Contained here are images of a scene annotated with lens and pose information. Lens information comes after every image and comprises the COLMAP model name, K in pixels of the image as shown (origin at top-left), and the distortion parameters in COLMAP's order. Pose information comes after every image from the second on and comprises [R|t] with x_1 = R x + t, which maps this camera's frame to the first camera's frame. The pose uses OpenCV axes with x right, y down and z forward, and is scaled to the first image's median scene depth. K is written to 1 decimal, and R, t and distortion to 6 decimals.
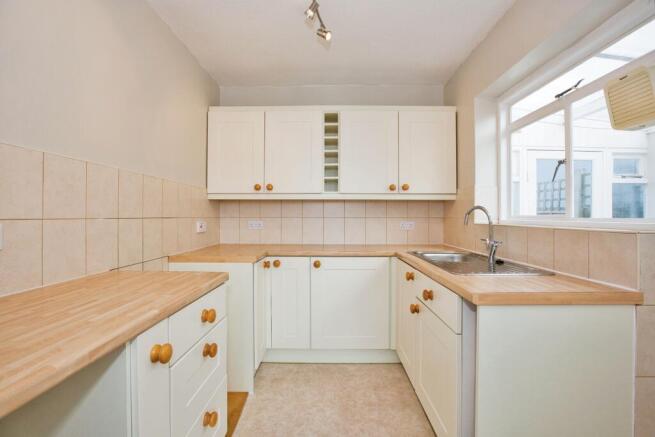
lens RADIAL K [[302.4, 0, 326.3], [0, 302.4, 209.7], [0, 0, 1]] dist [-0.021410, 0.000606]
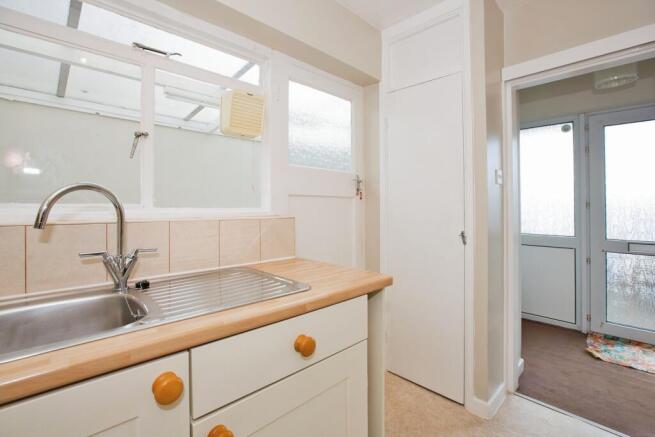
lens RADIAL K [[302.4, 0, 326.3], [0, 302.4, 209.7], [0, 0, 1]] dist [-0.021410, 0.000606]
pose [[-0.696616, 0.001723, 0.717442, -0.074700], [-0.008914, 0.999899, -0.011057, 0.030337], [-0.717389, -0.014098, -0.696530, 1.103100]]
